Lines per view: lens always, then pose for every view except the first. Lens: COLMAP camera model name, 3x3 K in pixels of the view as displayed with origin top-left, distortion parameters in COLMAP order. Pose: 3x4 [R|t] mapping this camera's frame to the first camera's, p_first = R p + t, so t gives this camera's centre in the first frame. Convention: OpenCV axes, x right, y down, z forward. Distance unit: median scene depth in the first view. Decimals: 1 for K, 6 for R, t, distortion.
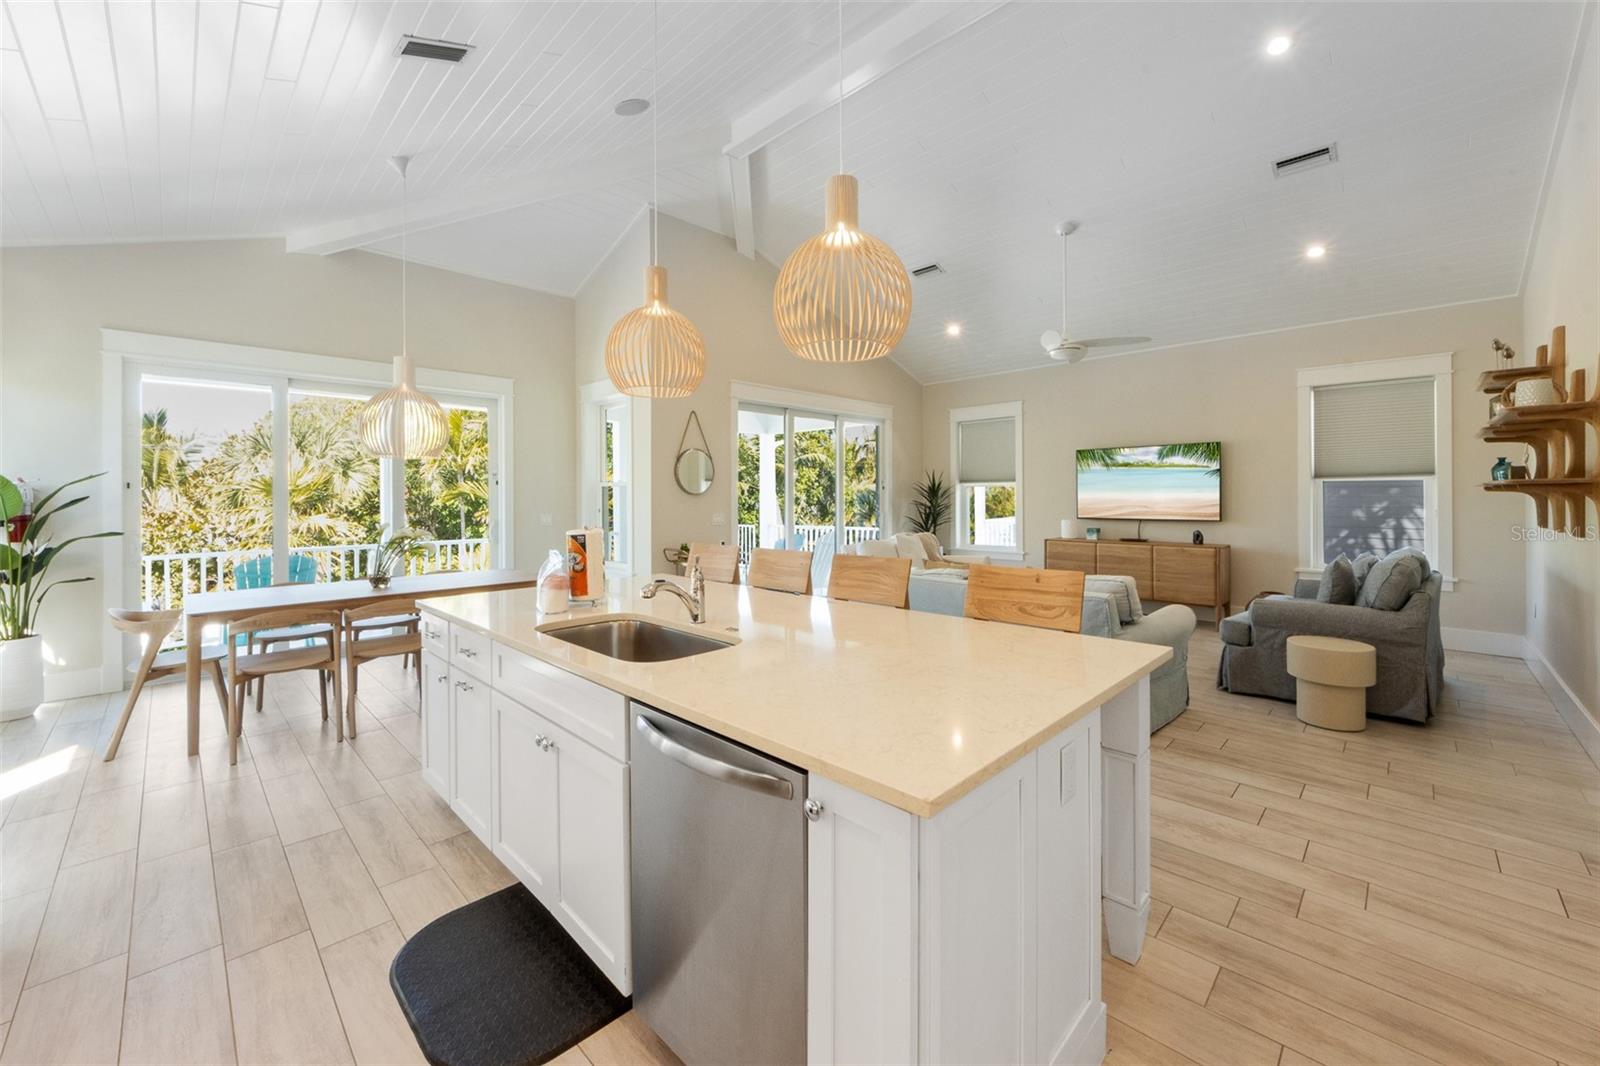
lens RADIAL K [[619.9, 0, 793.9], [0, 619.9, 497.0], [0, 0, 1]] dist [0.000710, -0.000077]
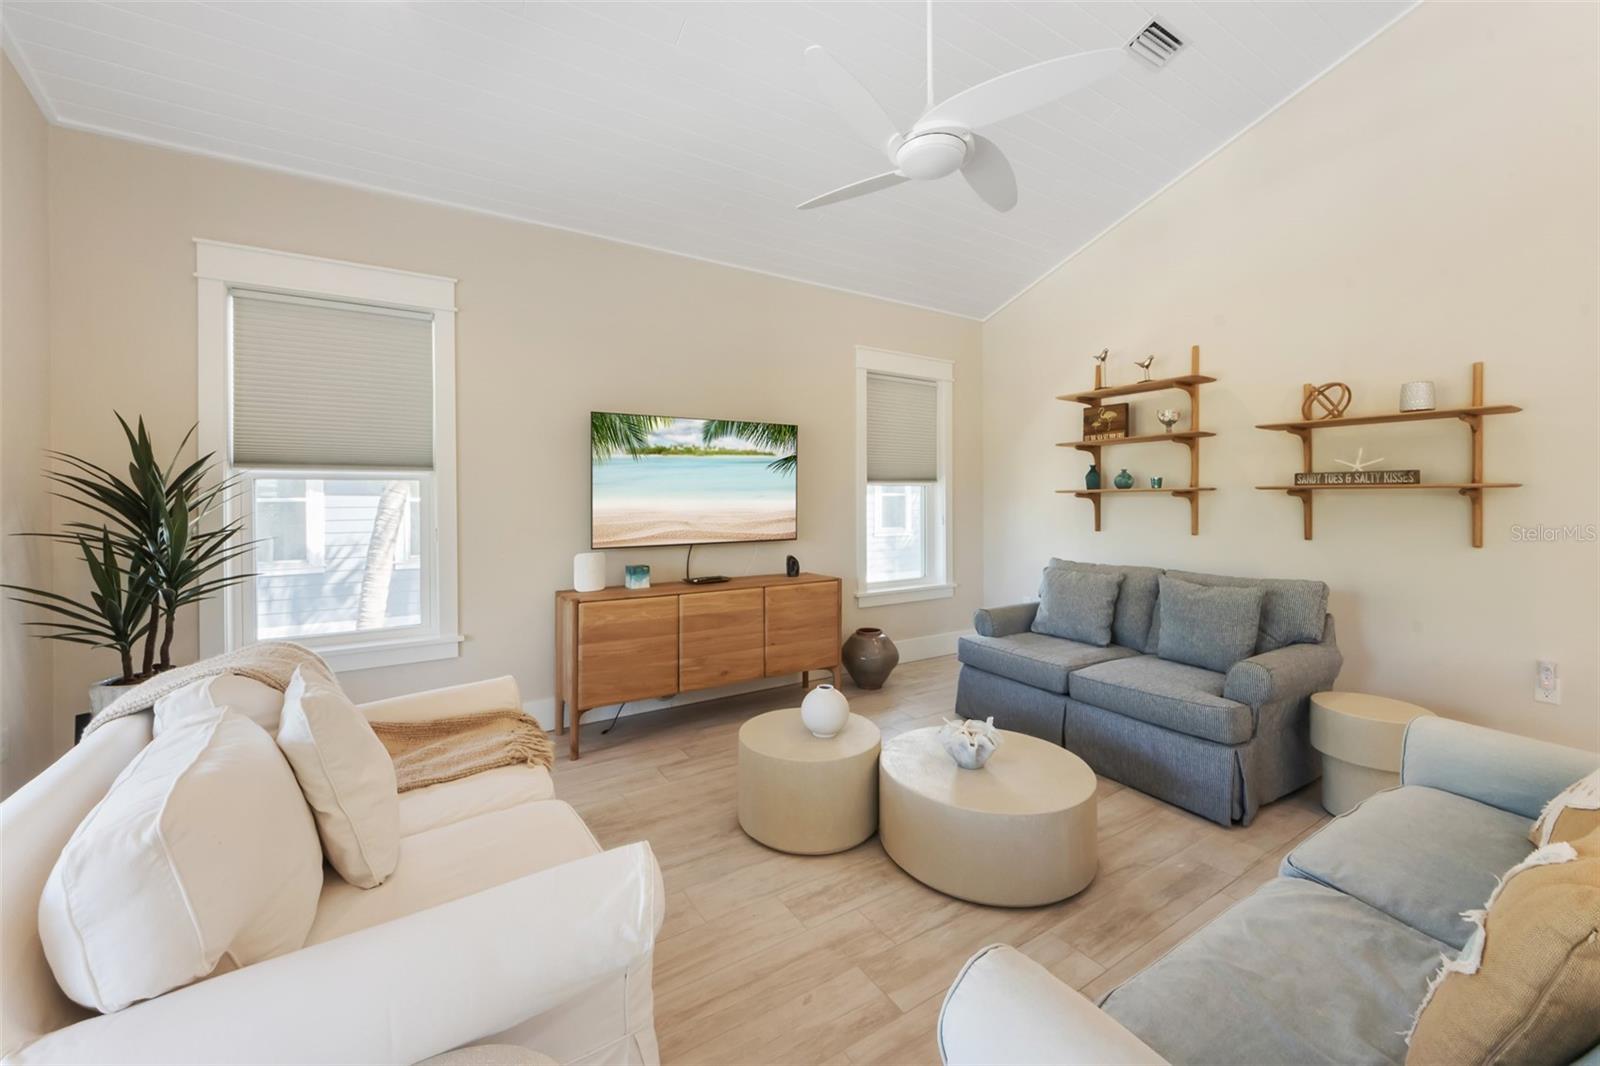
lens RADIAL K [[619.9, 0, 793.9], [0, 619.9, 497.0], [0, 0, 1]] dist [0.000710, -0.000077]
pose [[0.225246, 0.007972, 0.974269, 0.007959], [0.005000, 0.999944, -0.009338, -0.000840], [-0.974289, 0.006974, 0.225194, 0.787618]]
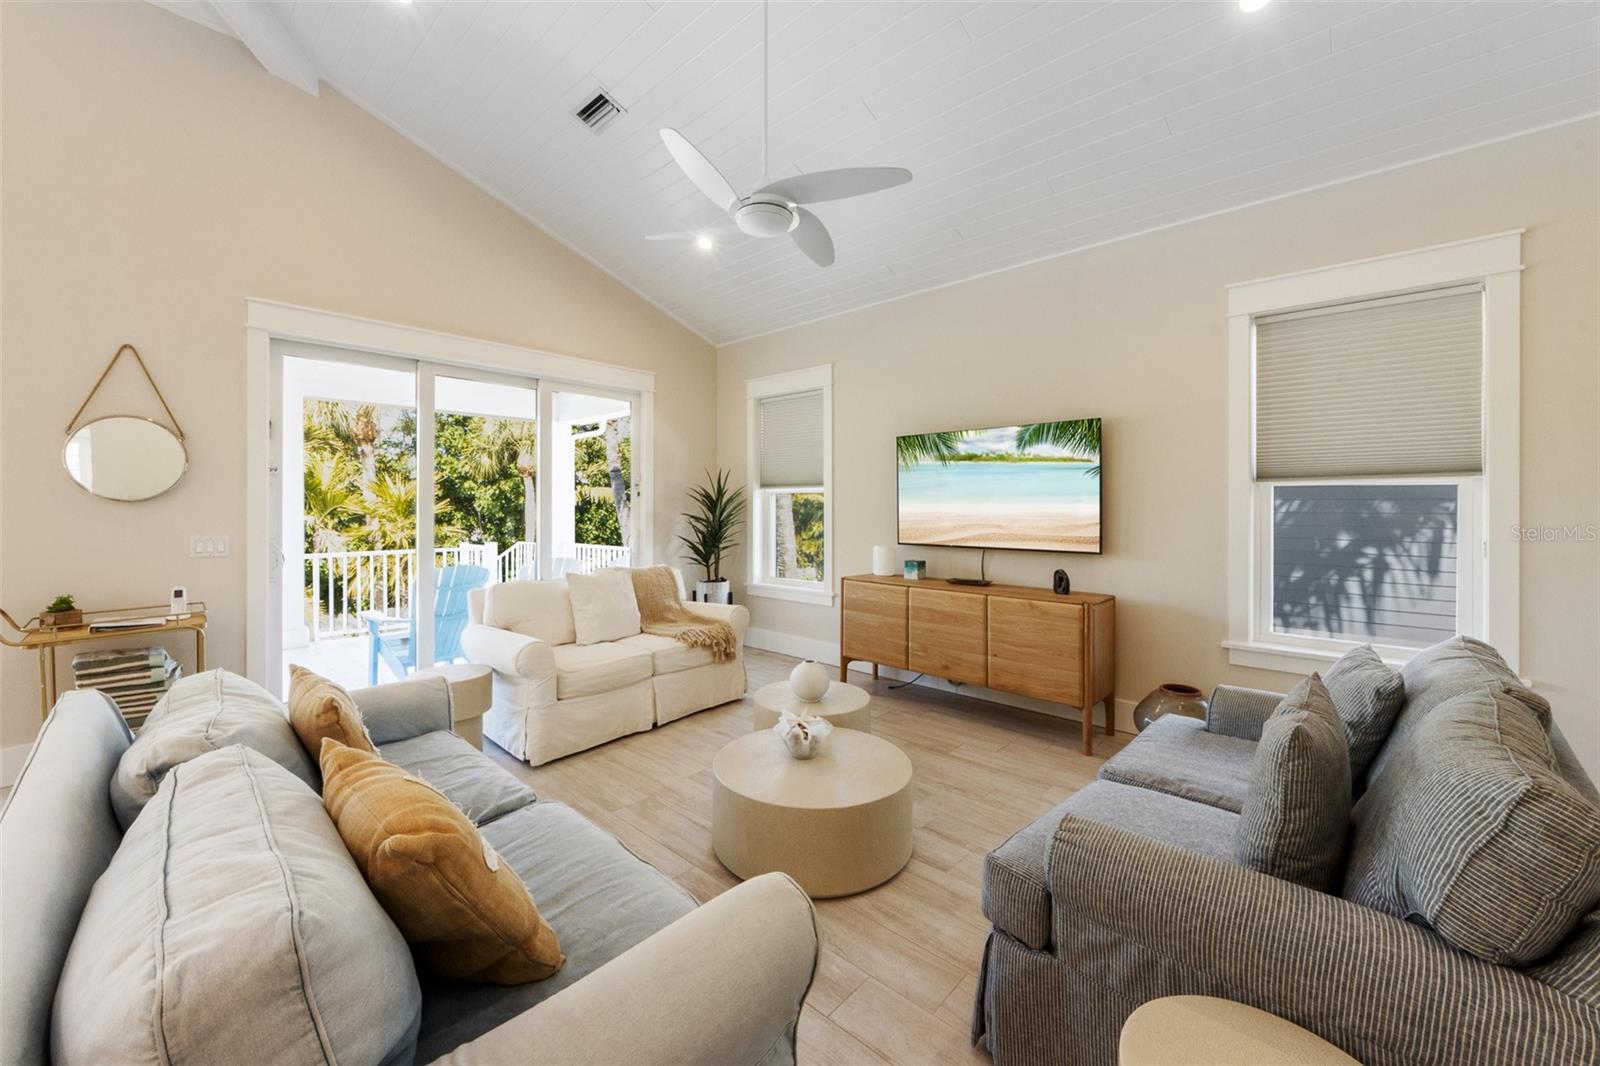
lens RADIAL K [[620.2, 0, 789.7], [0, 620.2, 503.7], [0, 0, 1]] dist [-0.007773, 0.000114]
pose [[0.999376, 0.006457, 0.034735, 0.348591], [-0.006239, 0.999960, -0.006398, -0.001271], [-0.034775, 0.006178, 0.999376, 0.400328]]
